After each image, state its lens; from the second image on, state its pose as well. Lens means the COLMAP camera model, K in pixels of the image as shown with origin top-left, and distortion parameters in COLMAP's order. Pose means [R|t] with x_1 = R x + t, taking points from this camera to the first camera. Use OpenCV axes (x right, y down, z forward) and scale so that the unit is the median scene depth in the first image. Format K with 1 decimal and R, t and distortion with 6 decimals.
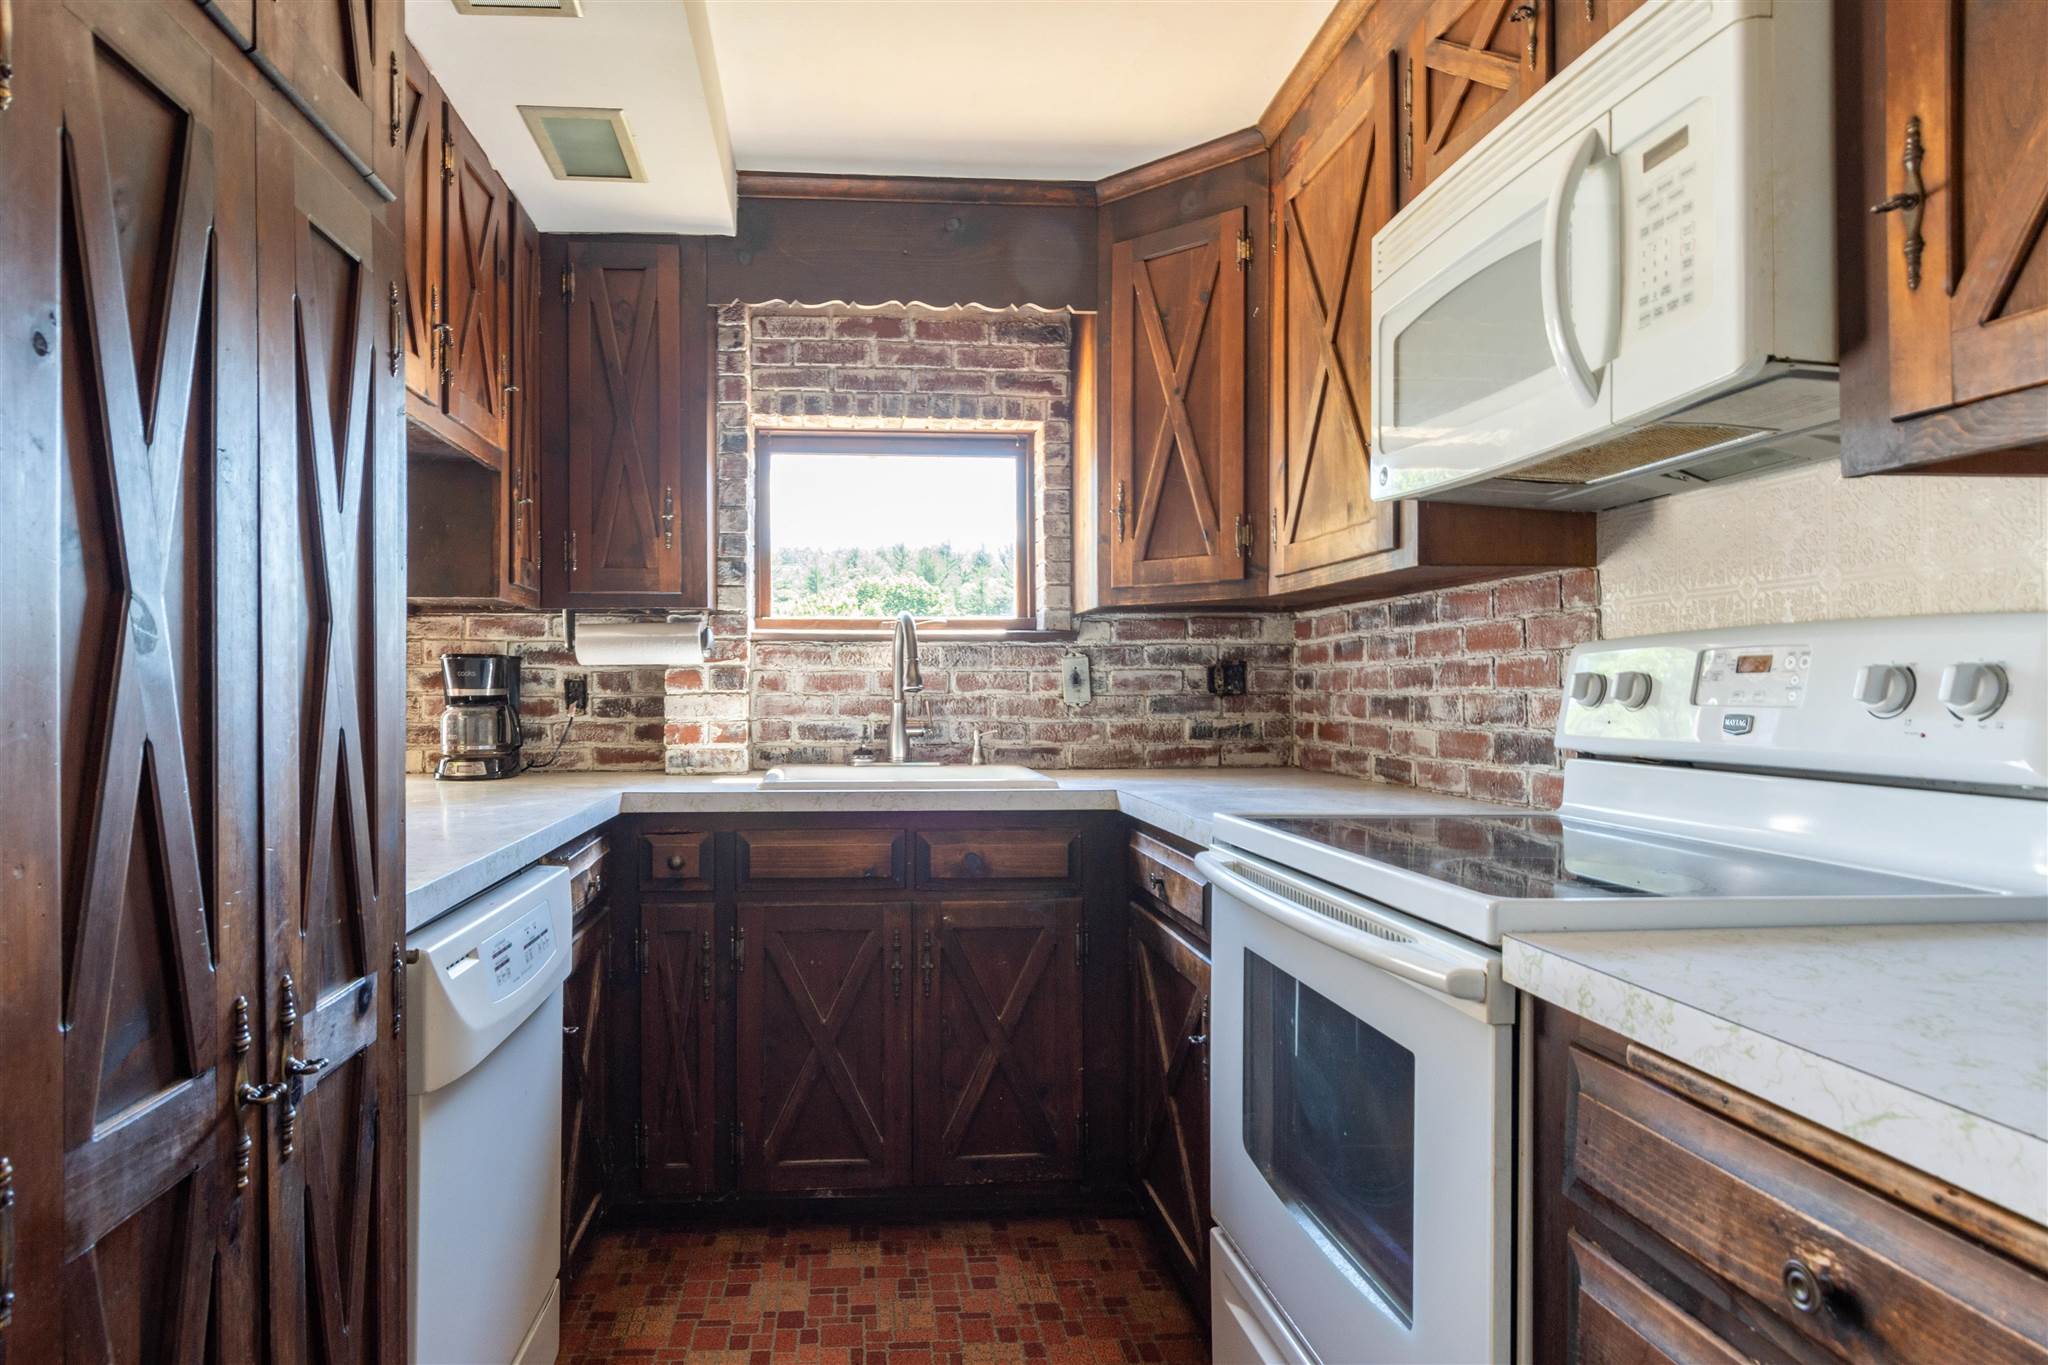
lens RADIAL K [[1147.3, 0, 1010.8], [0, 1147.3, 687.6], [0, 0, 1]] dist [-0.003429, -0.001358]
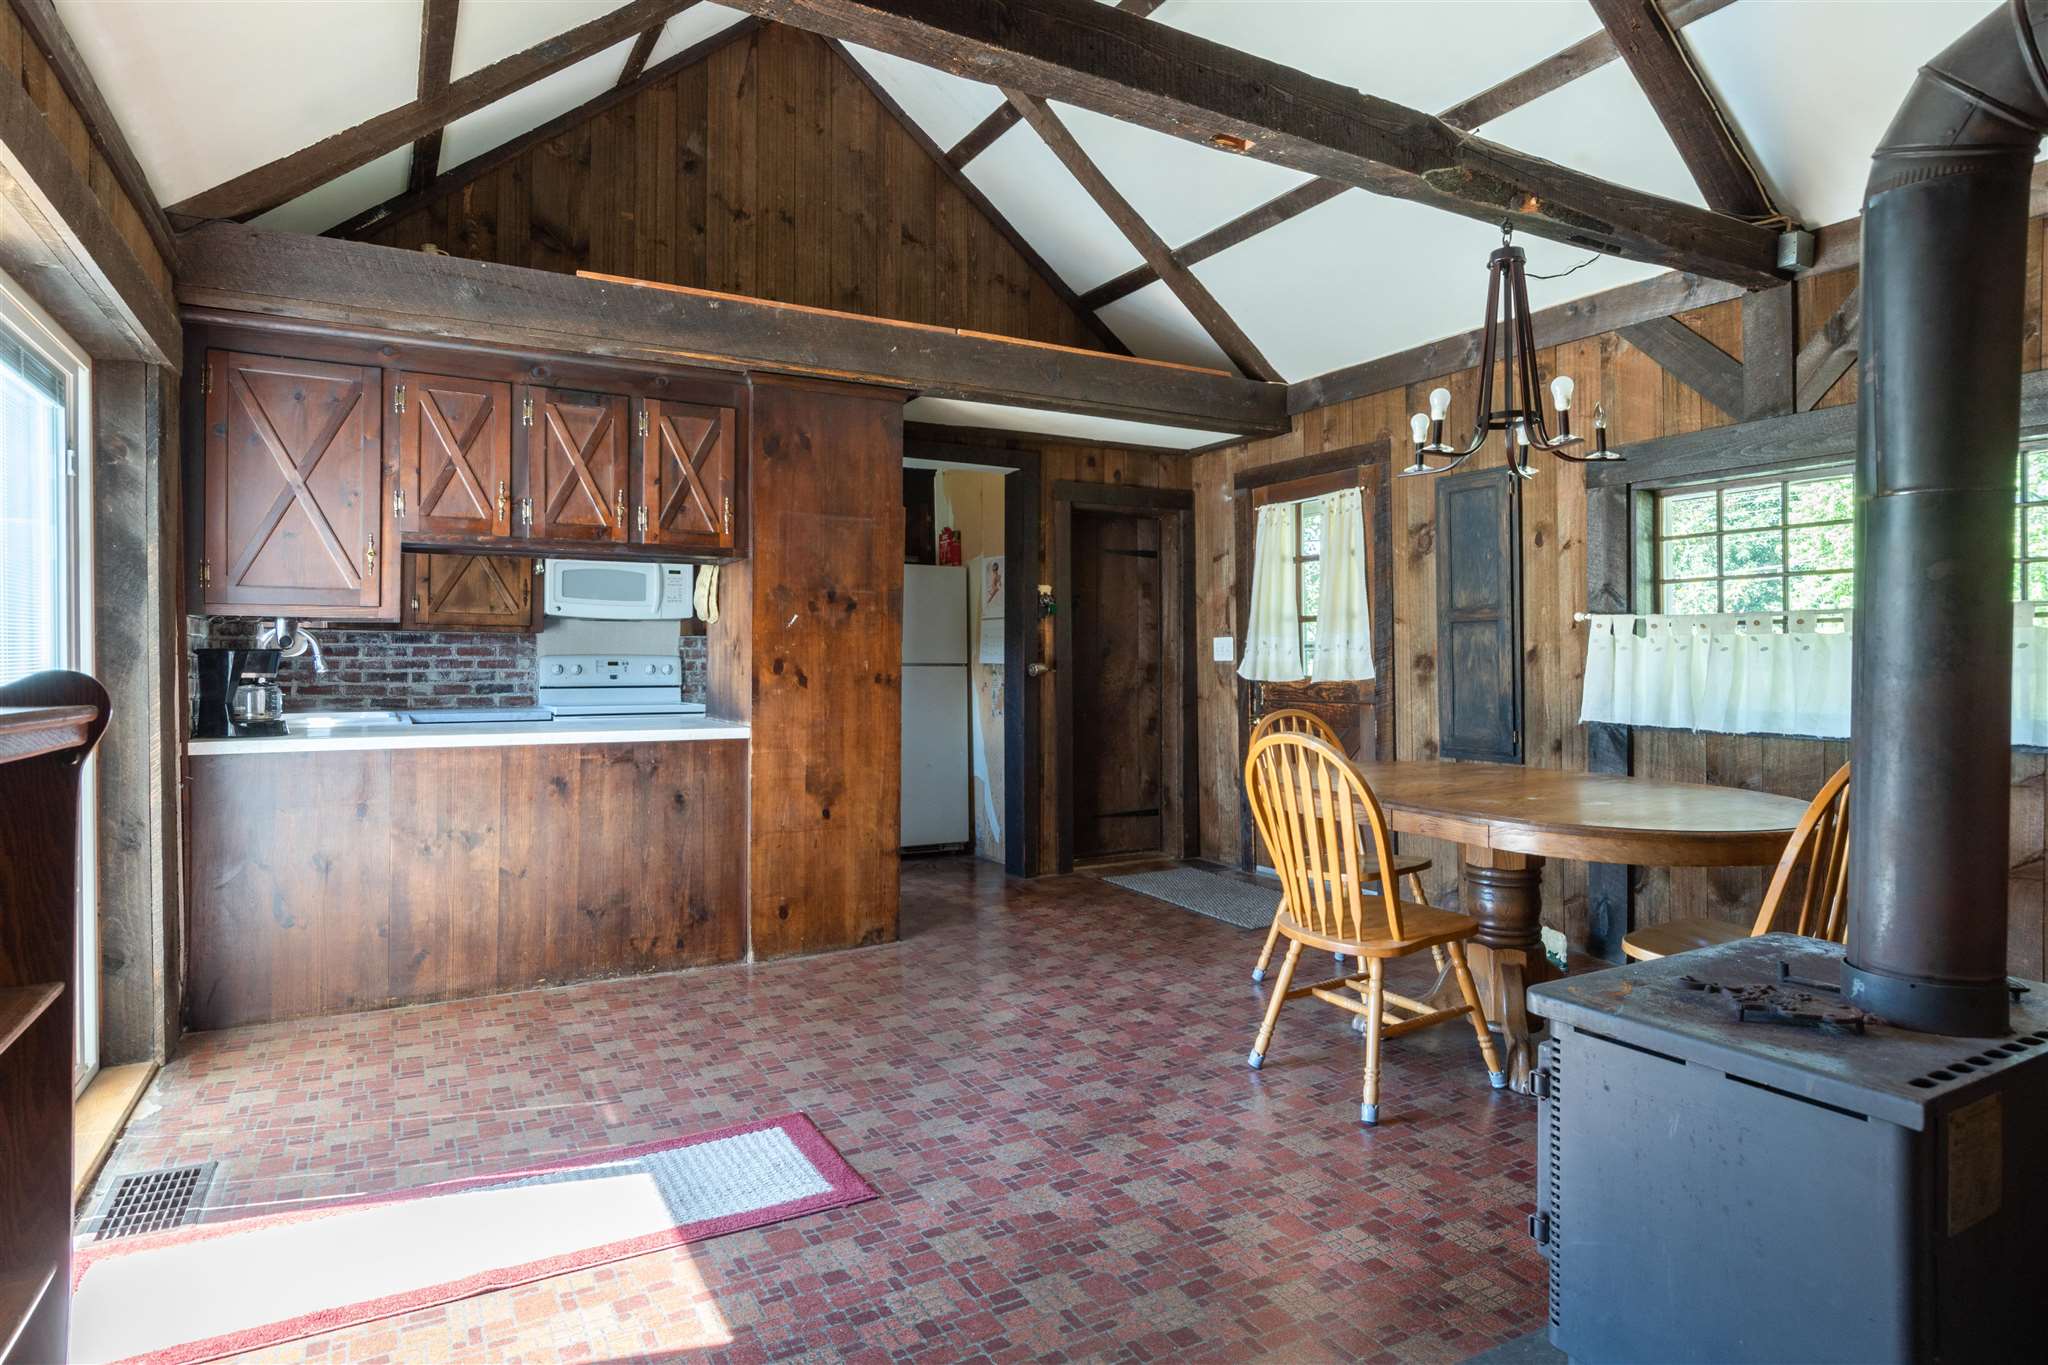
lens RADIAL K [[1107.7, 0, 1016.5], [0, 1107.7, 649.2], [0, 0, 1]] dist [-0.000998, -0.000344]
pose [[-0.367182, 0.009124, 0.930104, -1.934982], [-0.004031, 0.999927, -0.011400, -0.016515], [-0.930140, -0.007935, -0.367118, 0.547798]]
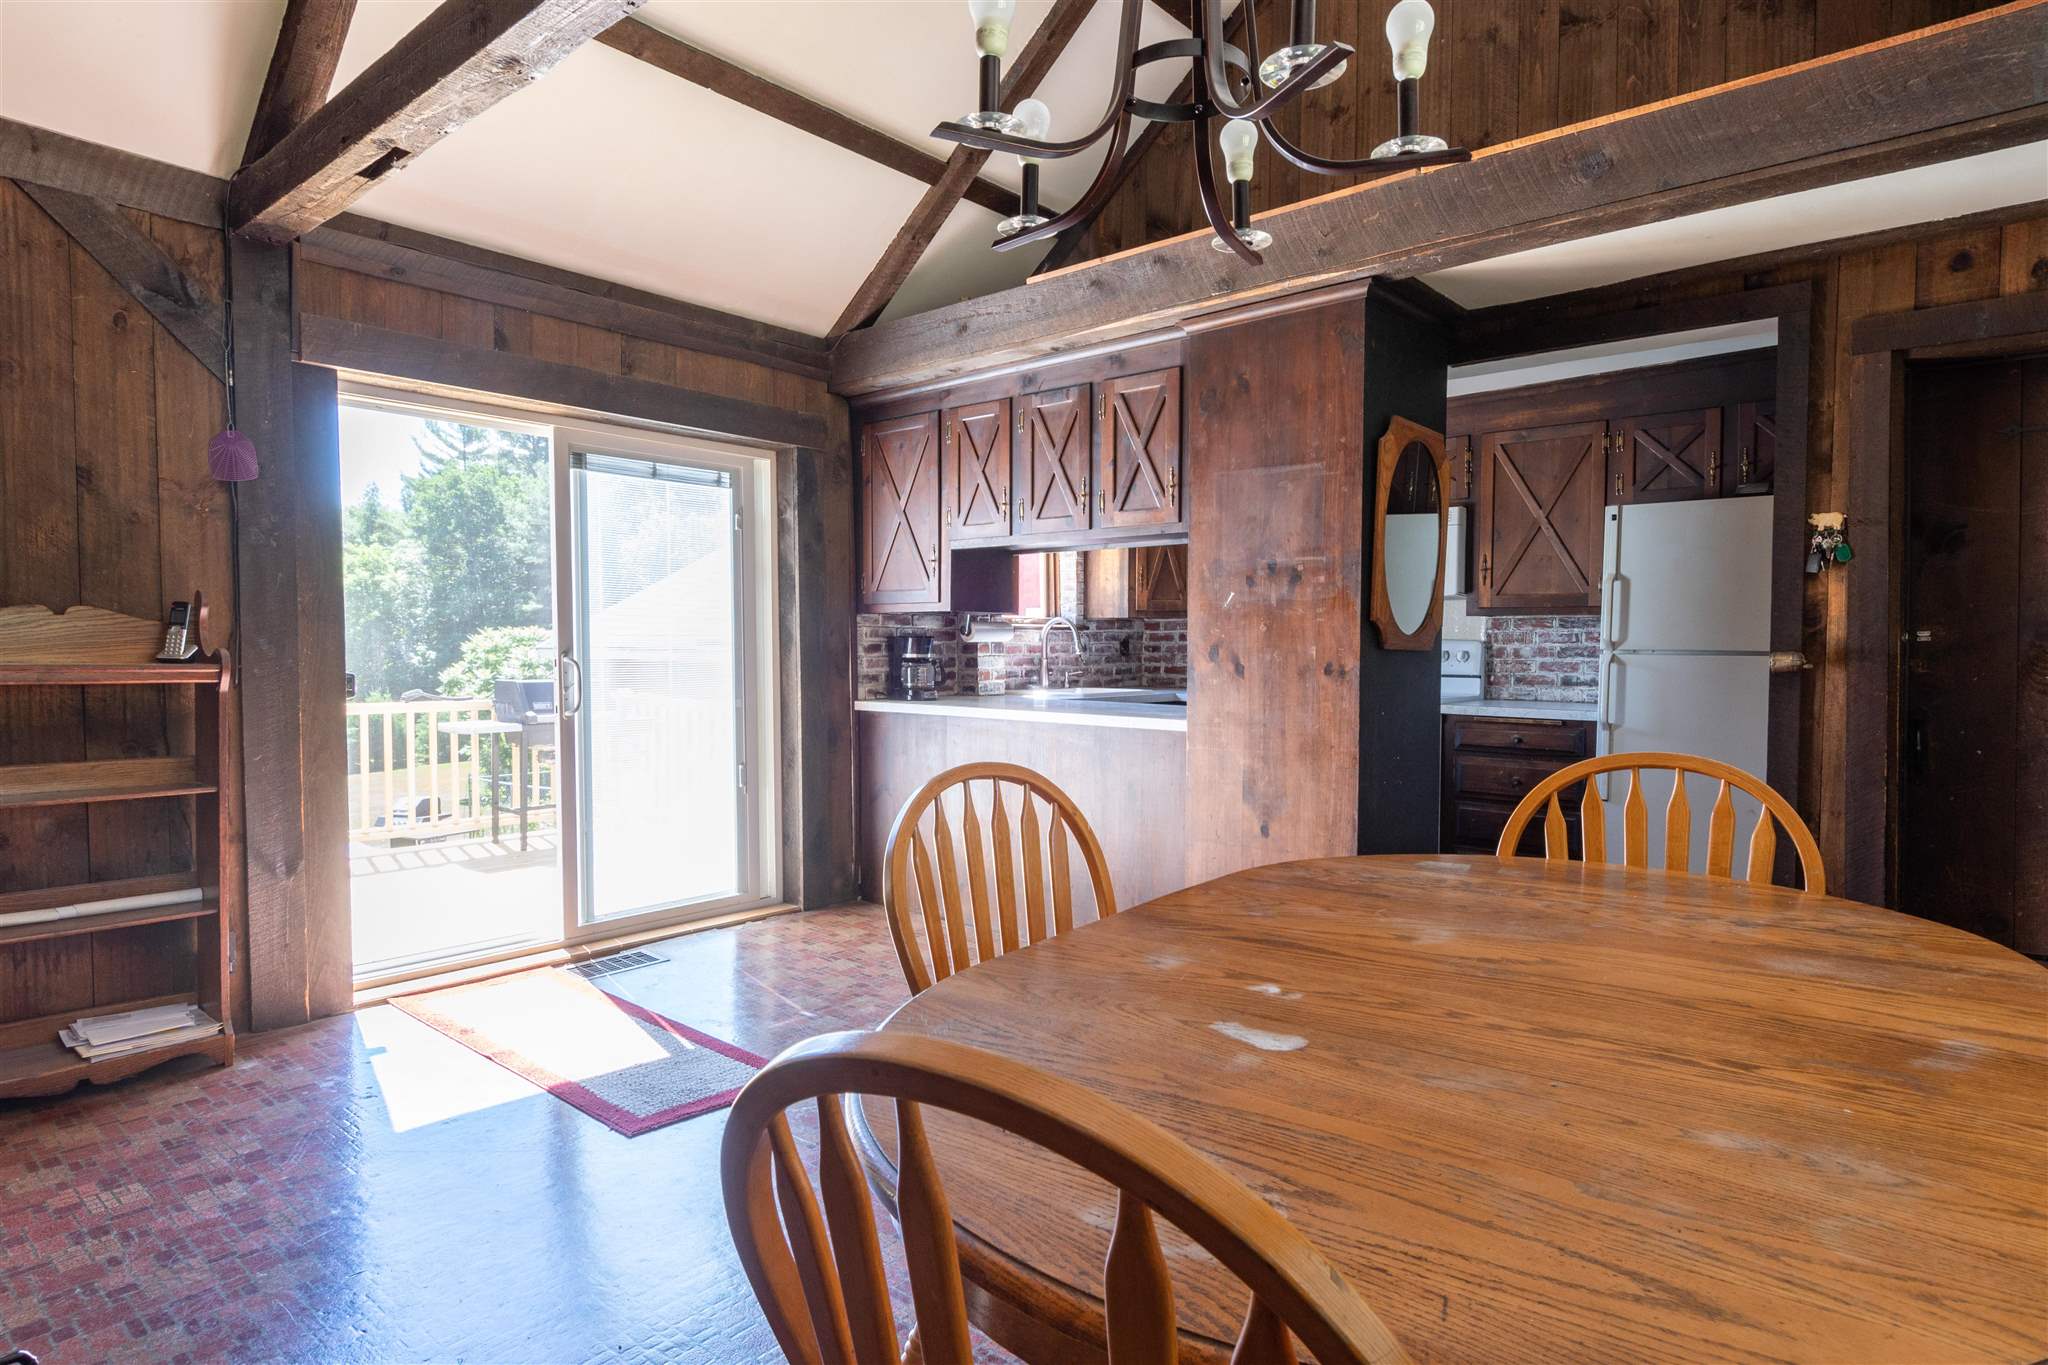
lens RADIAL K [[1147.3, 0, 1010.8], [0, 1147.3, 687.6], [0, 0, 1]] dist [-0.003429, -0.001358]
pose [[0.755028, -0.024512, 0.655234, -1.494368], [-0.003900, 0.999115, 0.041871, -0.023505], [-0.655681, -0.034169, 0.754265, -0.560525]]
